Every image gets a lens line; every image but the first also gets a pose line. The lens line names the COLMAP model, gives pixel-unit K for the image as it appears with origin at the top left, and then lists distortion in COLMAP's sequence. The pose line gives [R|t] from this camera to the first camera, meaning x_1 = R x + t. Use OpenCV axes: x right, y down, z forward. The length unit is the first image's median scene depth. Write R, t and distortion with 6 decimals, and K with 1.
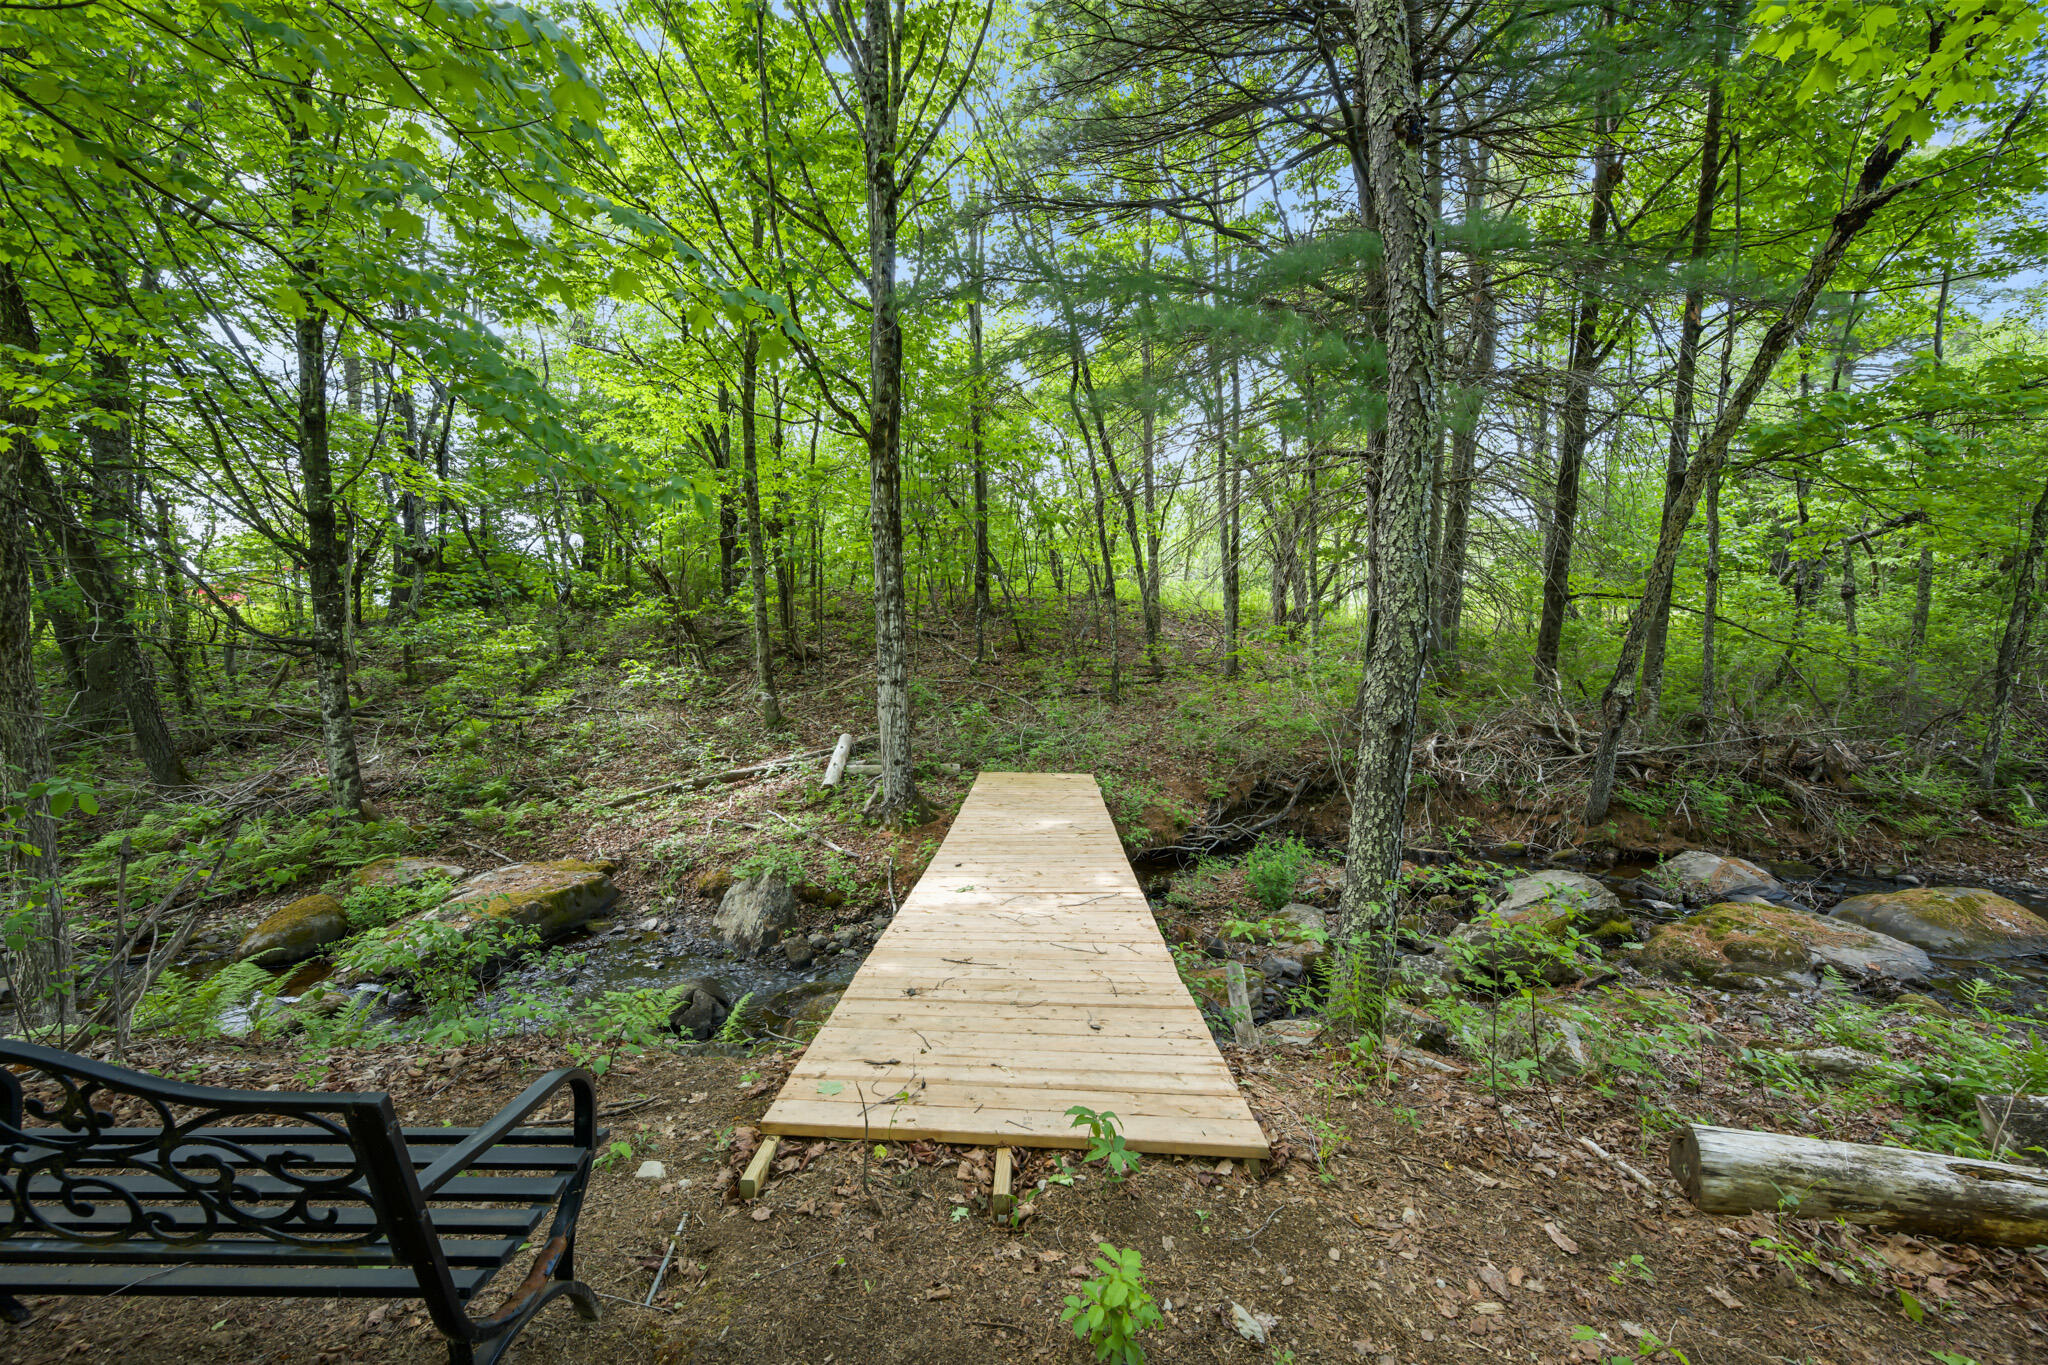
lens RADIAL K [[835.9, 0, 1019.2], [0, 835.9, 687.5], [0, 0, 1]] dist [0.001209, 0.000135]
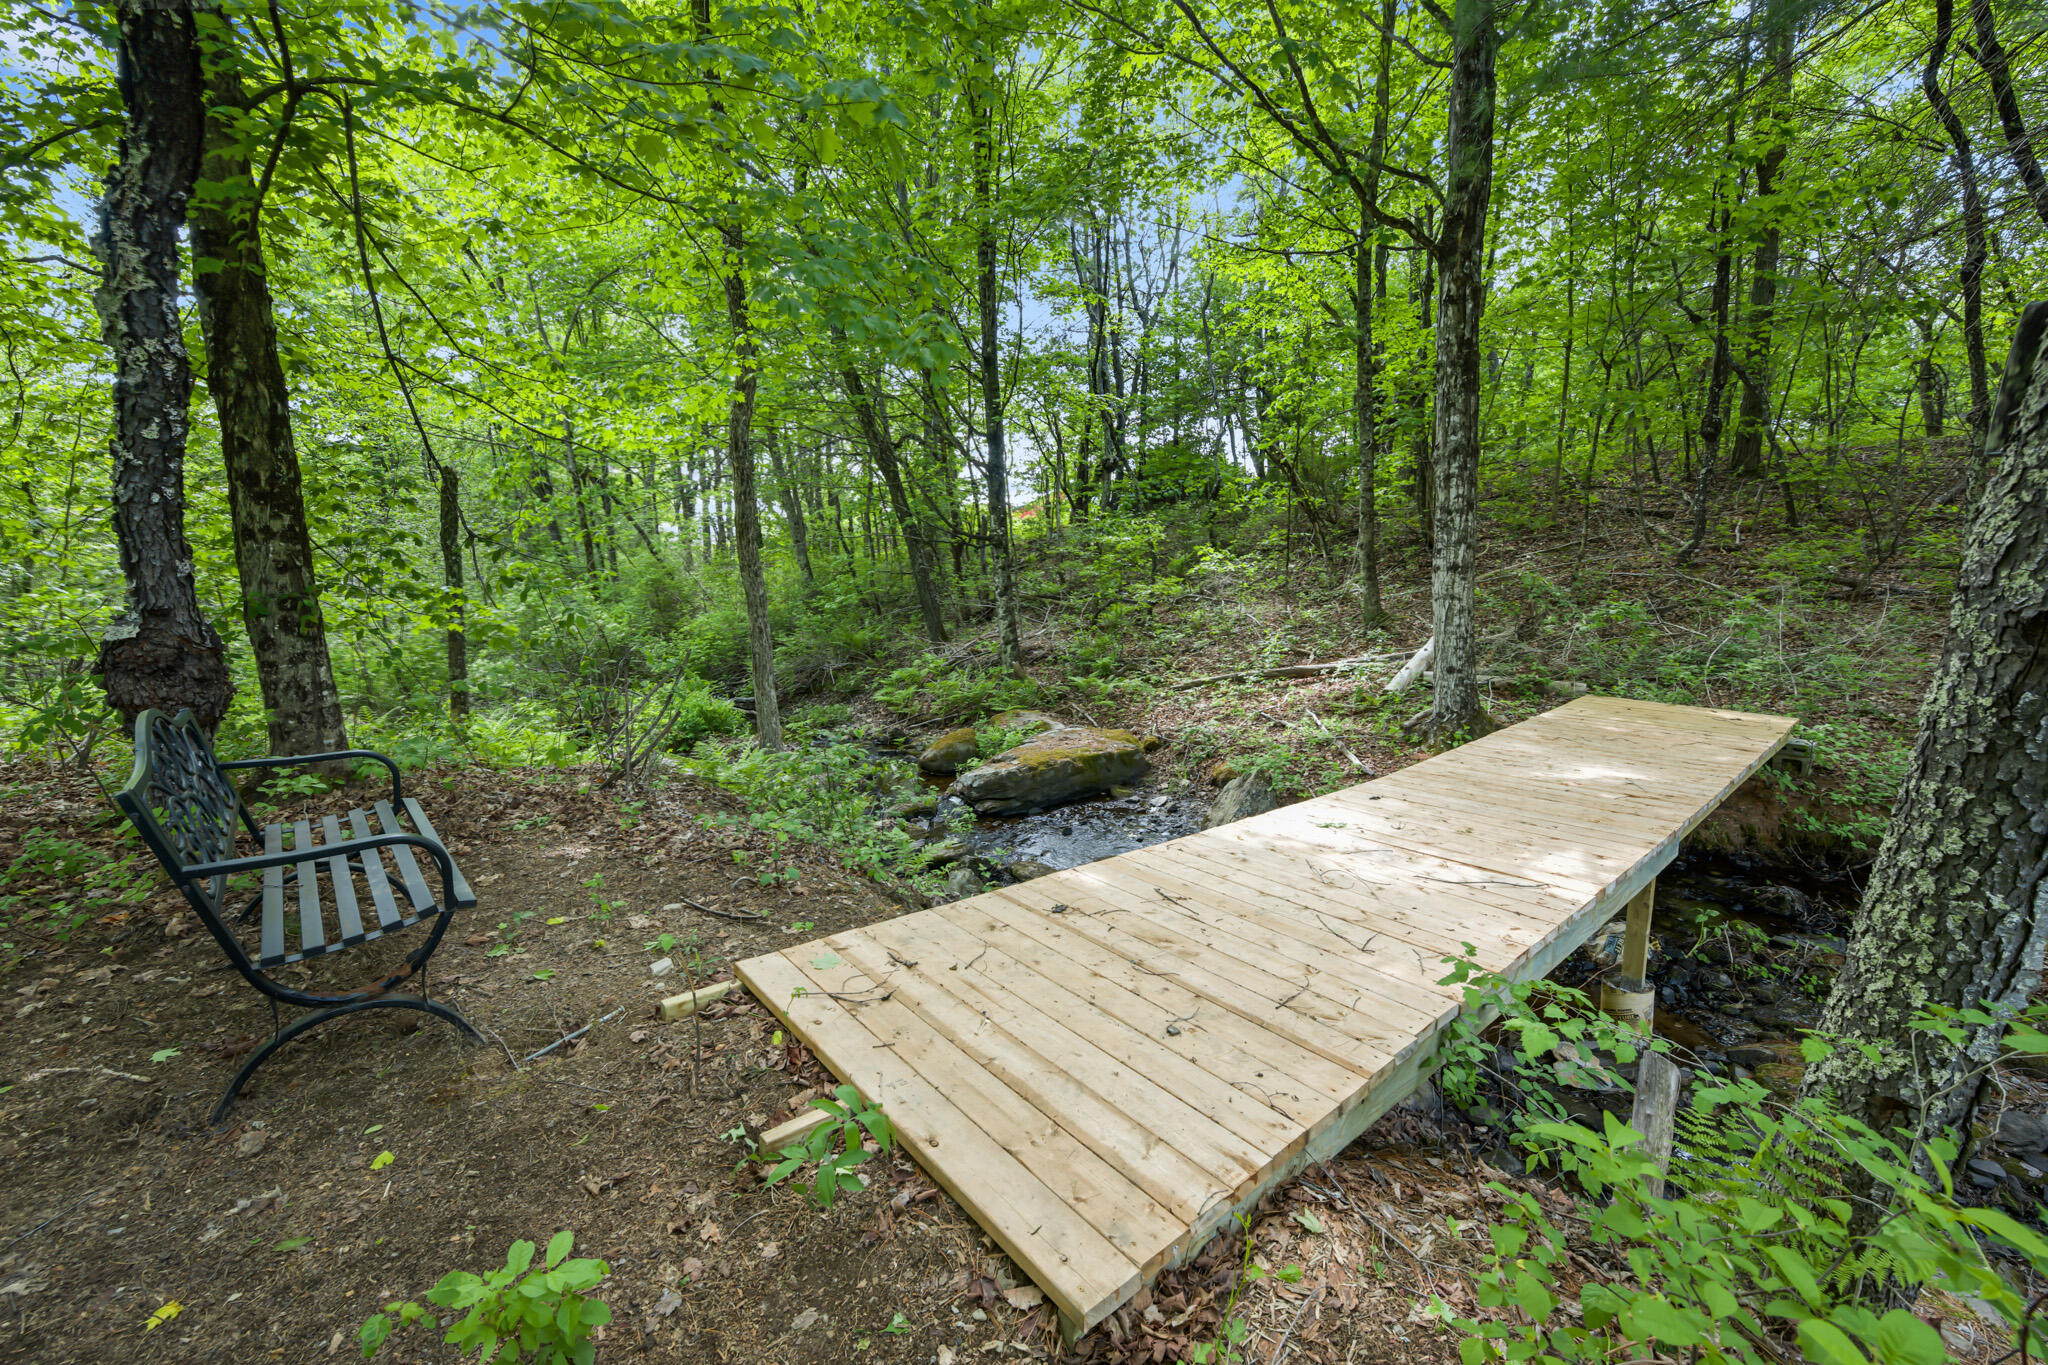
lens RADIAL K [[835.9, 0, 1019.2], [0, 835.9, 687.5], [0, 0, 1]] dist [0.001209, 0.000135]
pose [[0.662056, 0.105295, -0.742020, 0.186858], [-0.018844, 0.992107, 0.123970, 0.016648], [0.749217, -0.068092, 0.658815, 0.180706]]
